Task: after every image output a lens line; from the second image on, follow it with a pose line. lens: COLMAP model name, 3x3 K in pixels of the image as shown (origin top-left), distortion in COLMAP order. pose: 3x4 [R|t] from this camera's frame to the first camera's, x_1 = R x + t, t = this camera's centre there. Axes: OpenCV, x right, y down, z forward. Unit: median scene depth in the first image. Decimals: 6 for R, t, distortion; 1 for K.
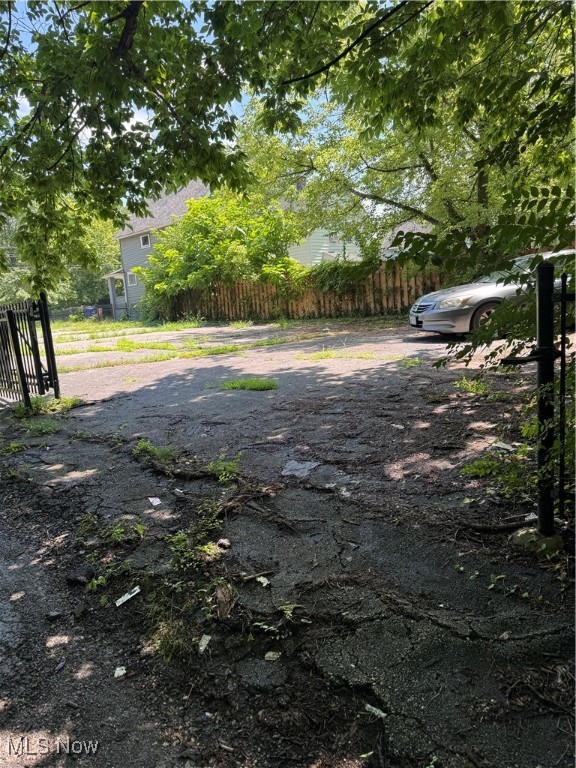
lens RADIAL K [[517.5, 0, 288.0], [0, 517.5, 384.0], [0, 0, 1]] dist [0.151177, -0.349143]
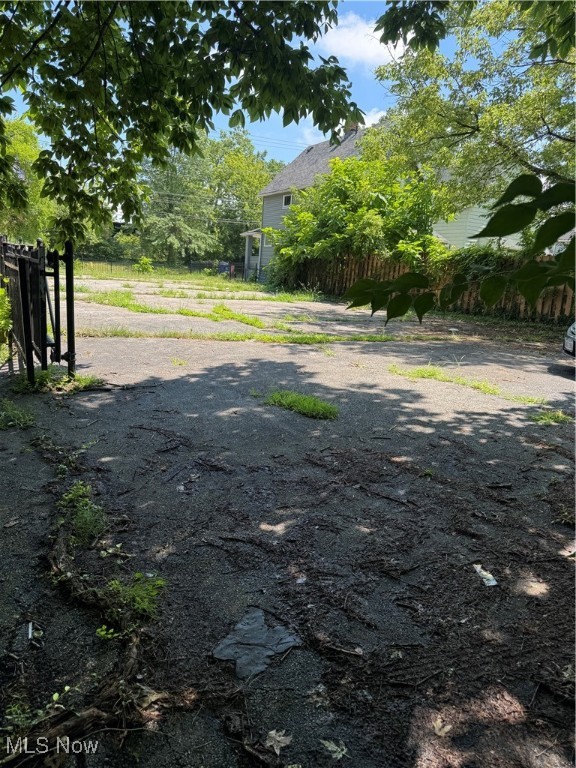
lens RADIAL K [[535.2, 0, 288.0], [0, 535.2, 384.0], [0, 0, 1]] dist [0.069600, -0.099503]
pose [[0.956739, 0.183973, -0.225400, 0.029913], [-0.173382, 0.982634, 0.066094, -0.031142], [0.233645, -0.024155, 0.972022, 0.117423]]
